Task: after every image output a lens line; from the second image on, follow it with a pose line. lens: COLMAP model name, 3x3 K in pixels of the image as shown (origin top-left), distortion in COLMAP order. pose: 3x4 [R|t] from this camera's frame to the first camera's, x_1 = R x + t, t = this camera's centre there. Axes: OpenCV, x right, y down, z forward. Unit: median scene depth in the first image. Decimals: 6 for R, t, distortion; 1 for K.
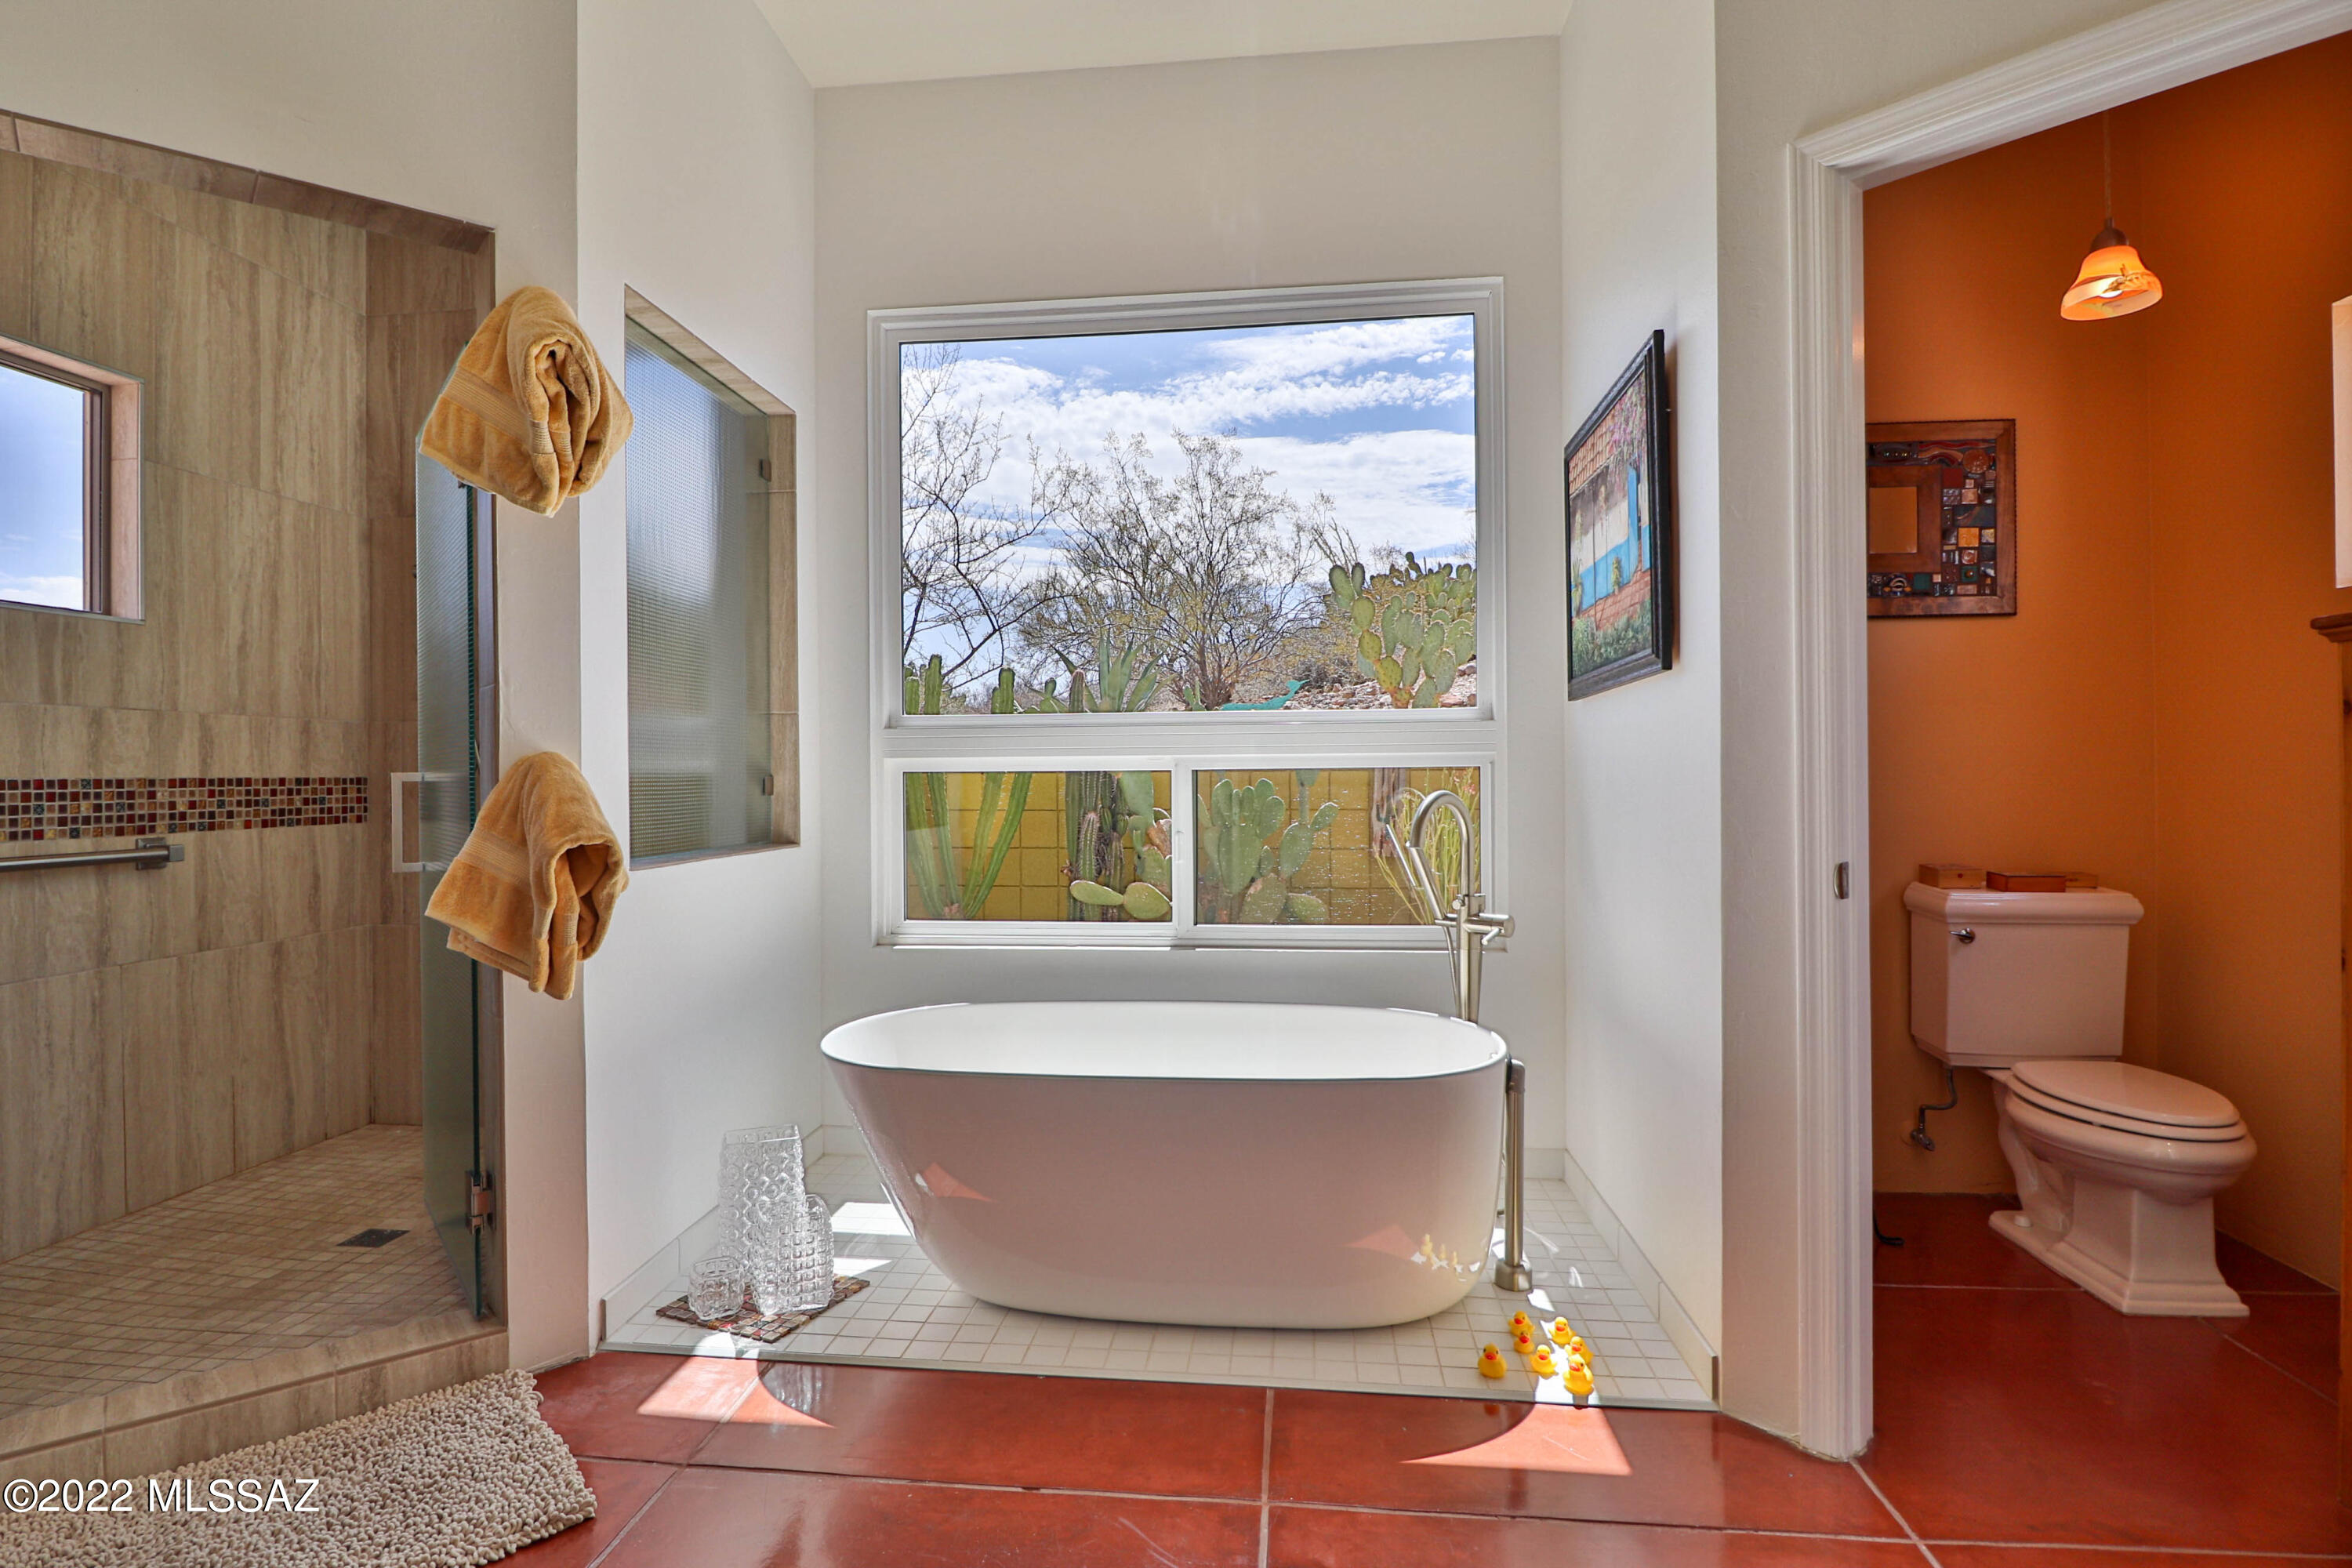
lens RADIAL K [[1221.9, 0, 1161.1], [0, 1221.9, 780.7], [0, 0, 1]] dist [-0.002014, -0.012117]
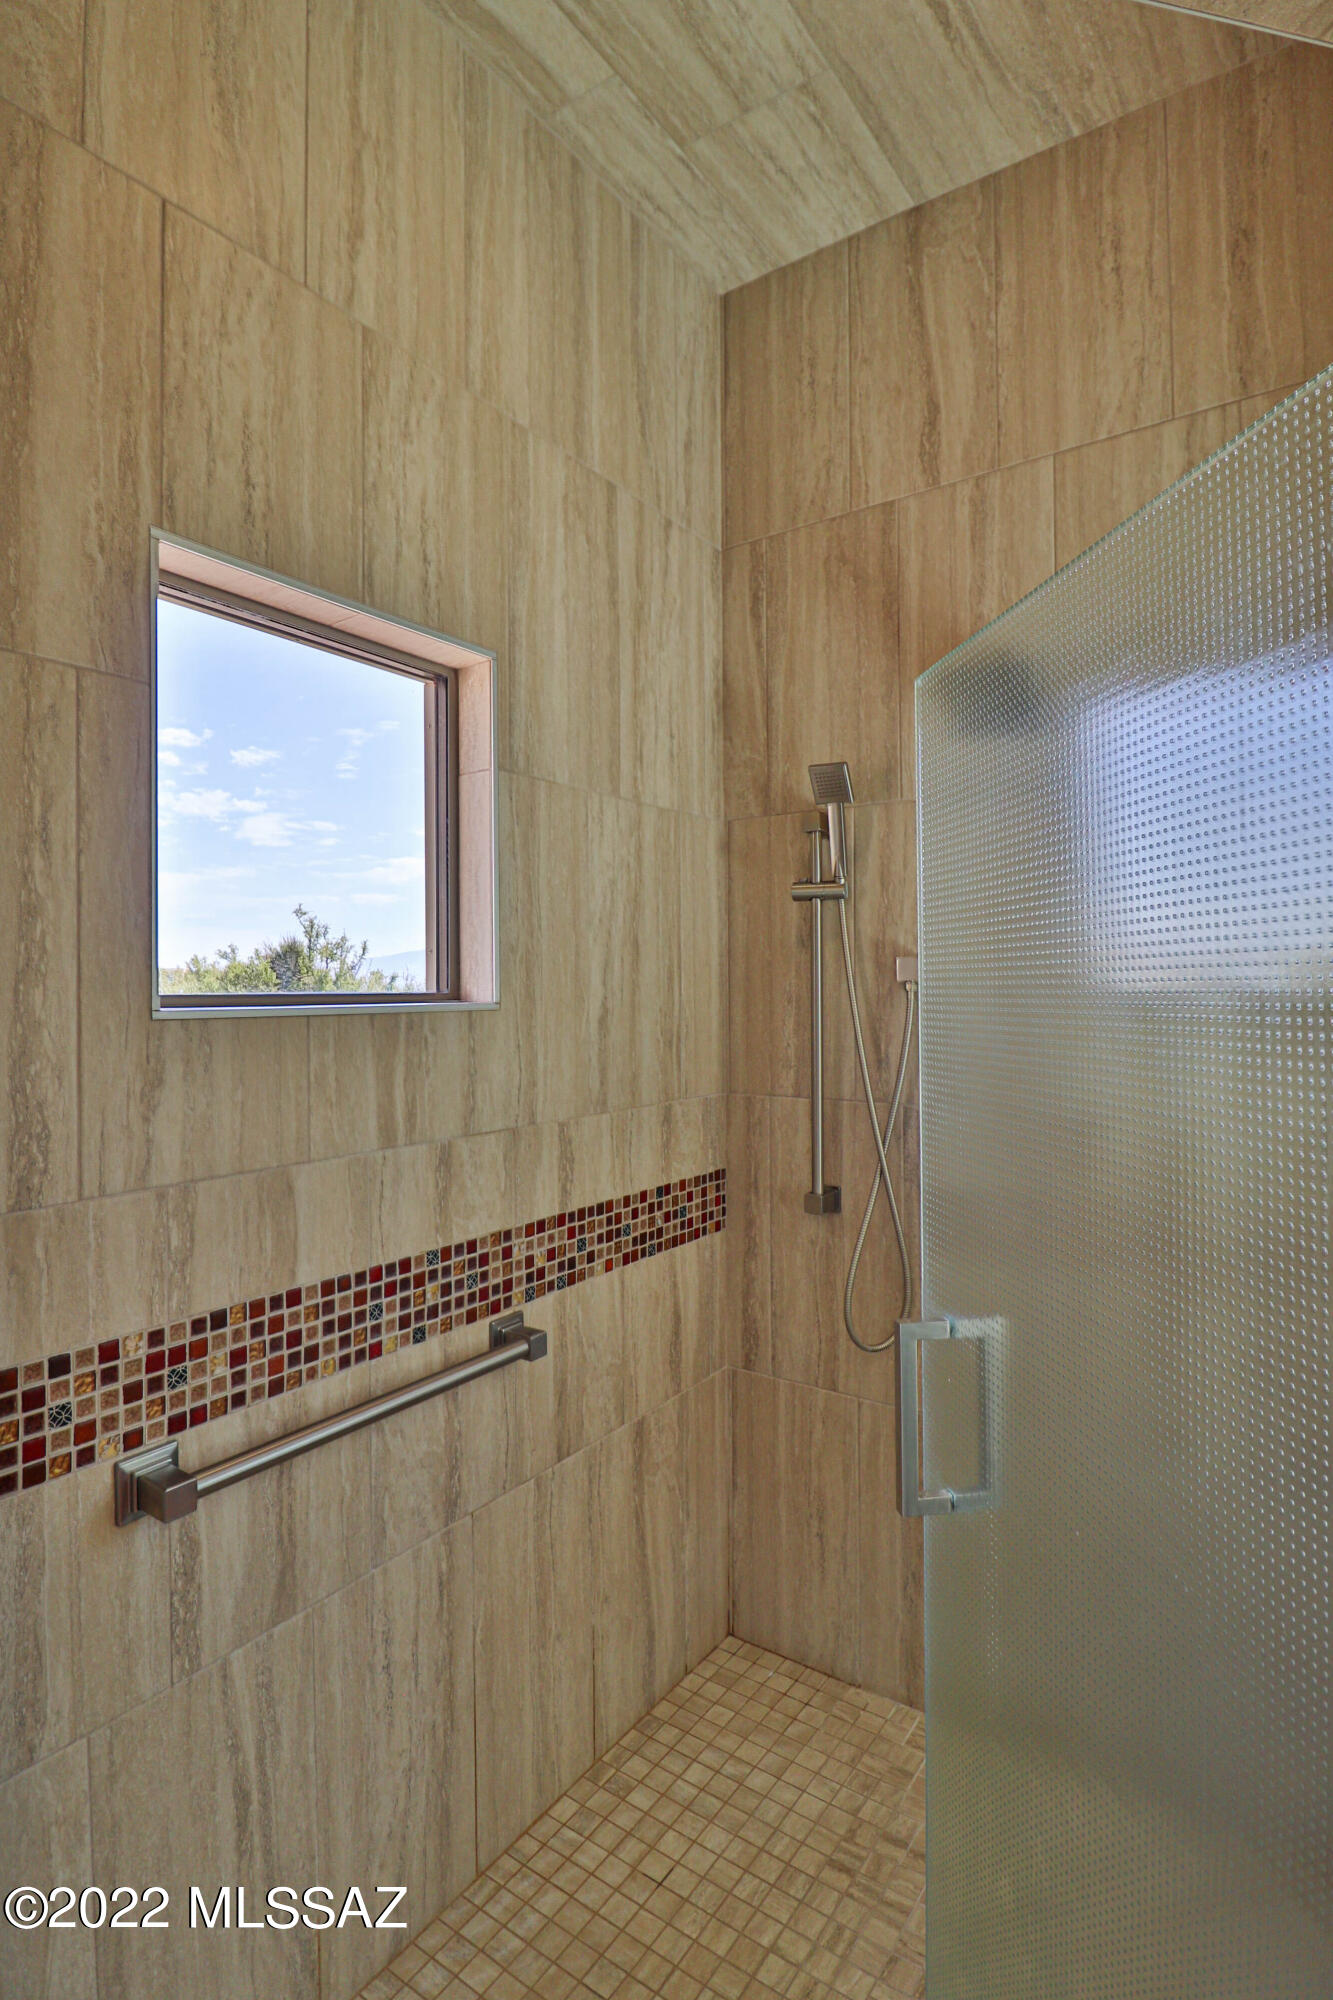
lens RADIAL K [[1039.1, 0, 661.8], [0, 1039.1, 980.4], [0, 0, 1]] dist [-0.002014, -0.012117]
pose [[0.878333, -0.006863, -0.477999, -0.461509], [0.001413, 0.999930, -0.011759, -0.133312], [0.478047, 0.009653, 0.878281, 0.510856]]
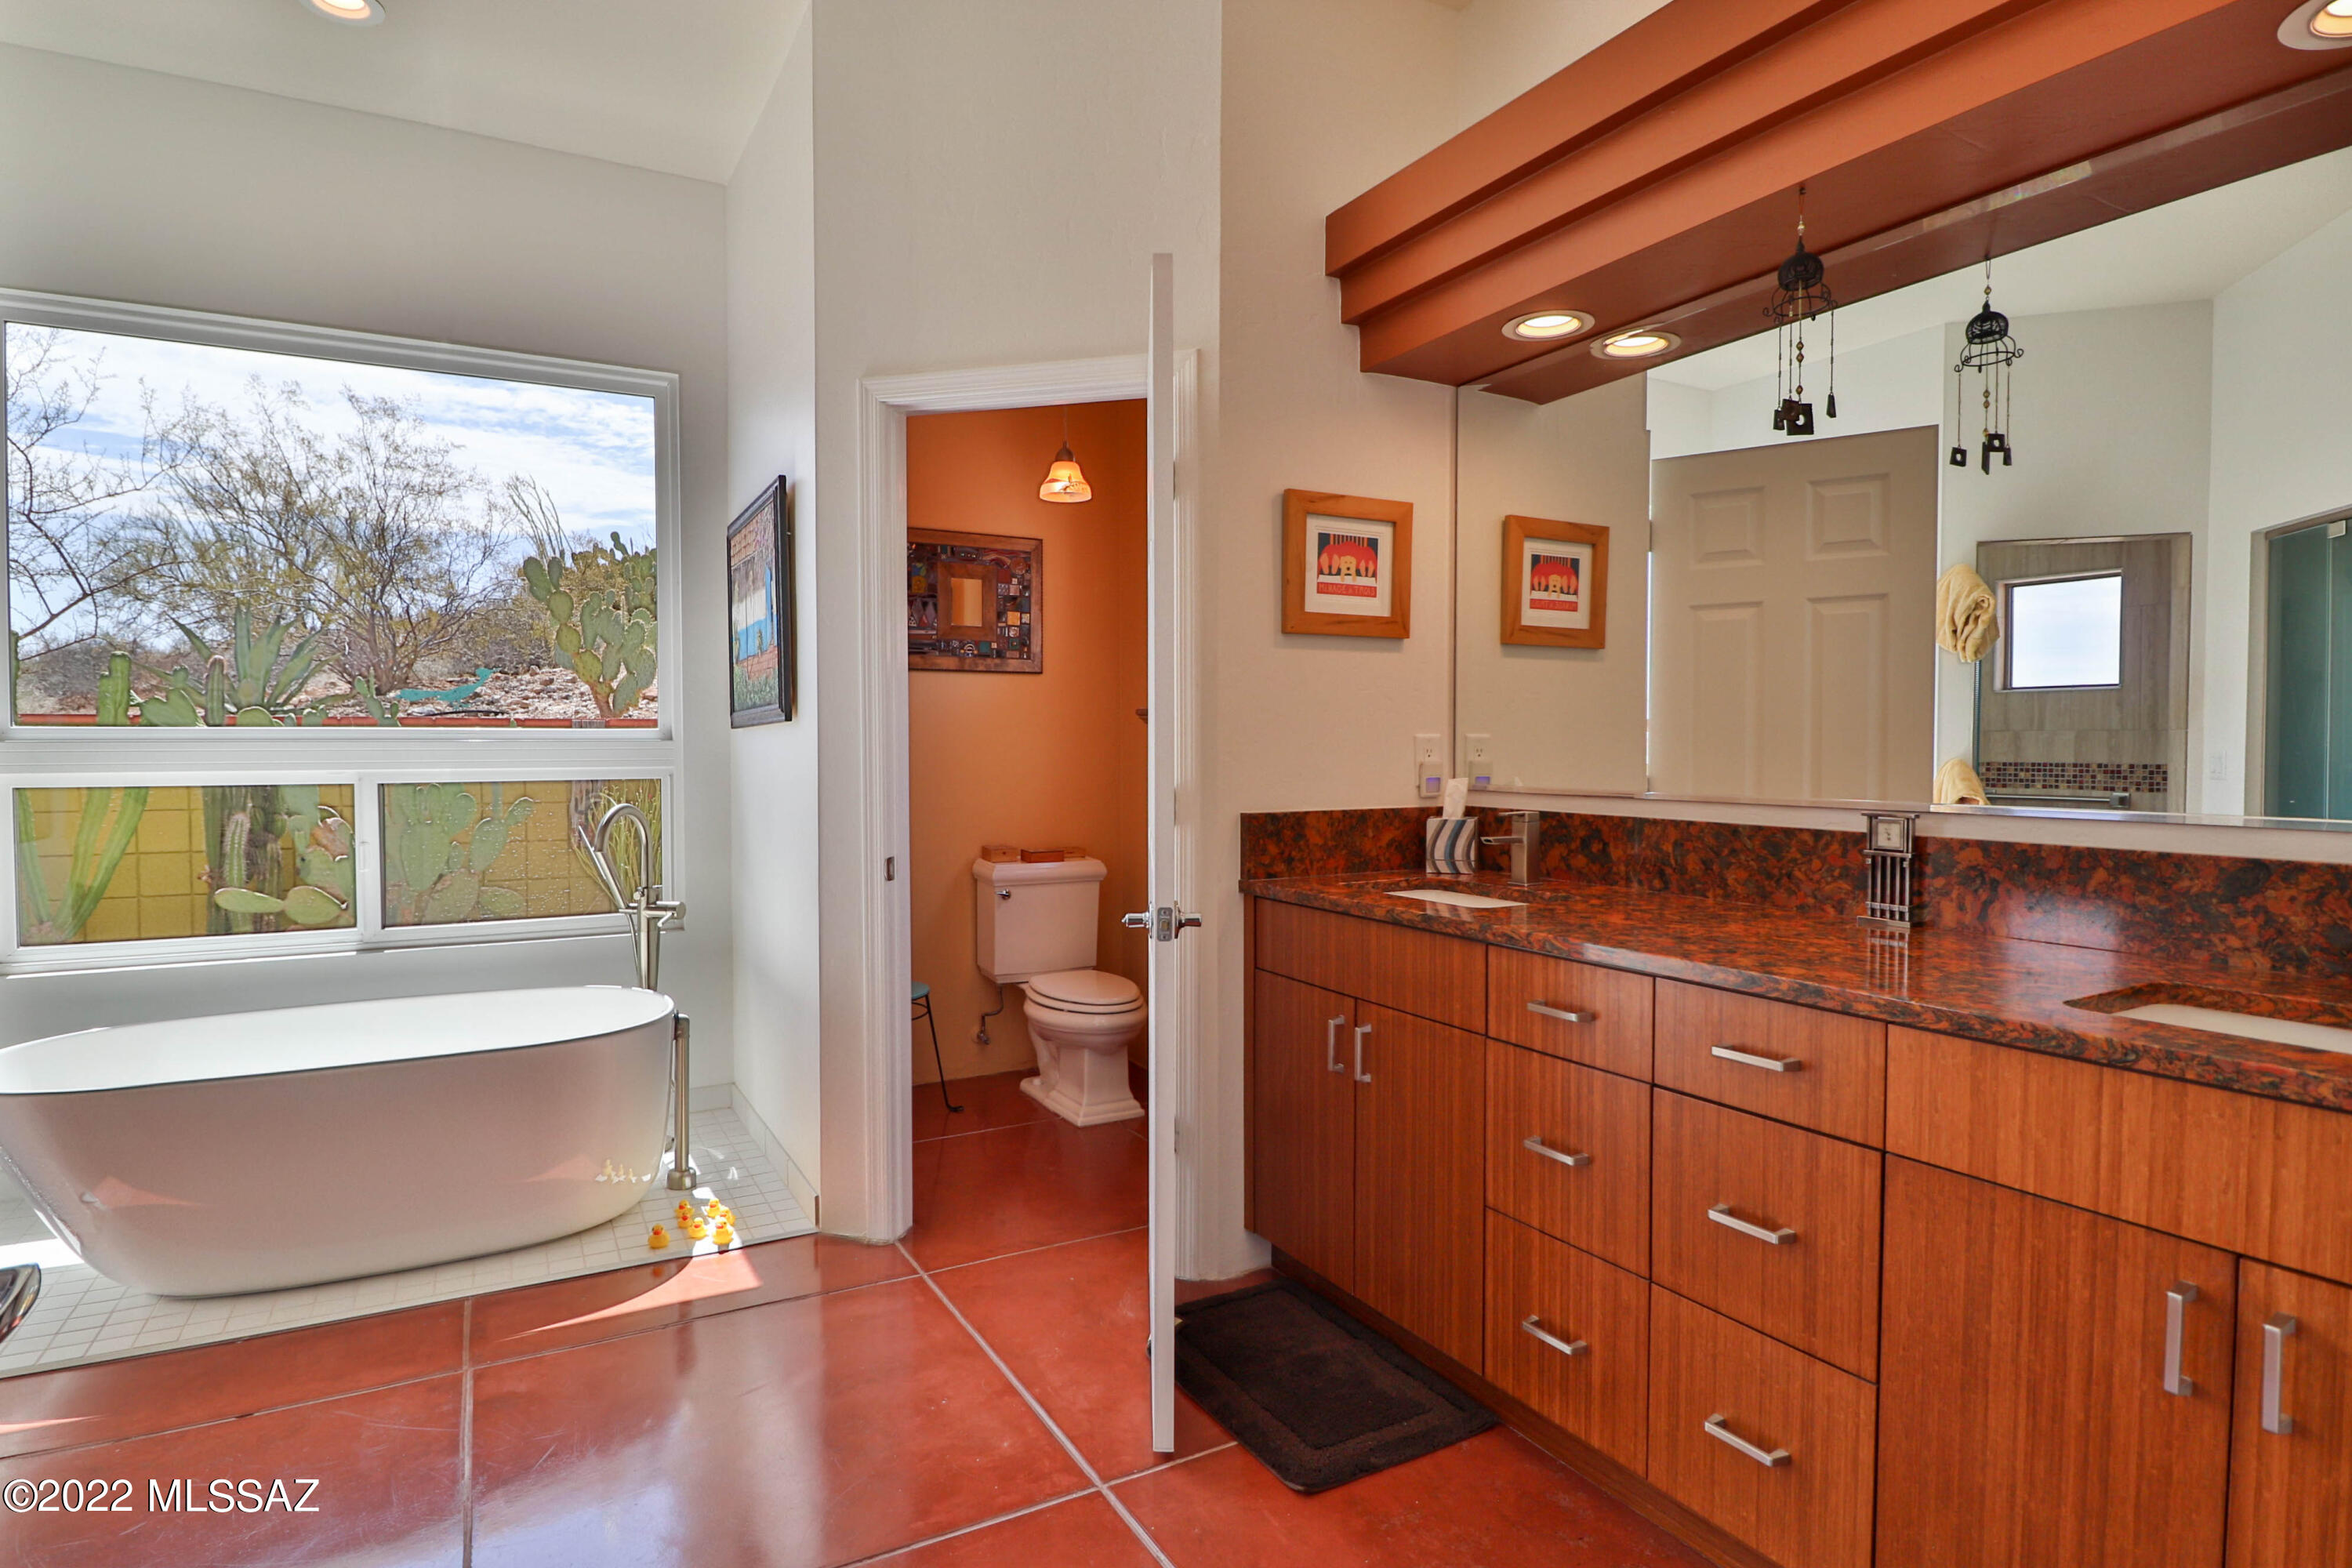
lens RADIAL K [[1221.9, 0, 1158.9], [0, 1221.9, 776.7], [0, 0, 1]] dist [-0.002014, -0.012117]
pose [[0.817962, -0.009405, 0.575195, -0.032328], [-0.002514, 0.999798, 0.019923, -0.042214], [-0.575267, -0.017742, 0.817773, -0.292944]]
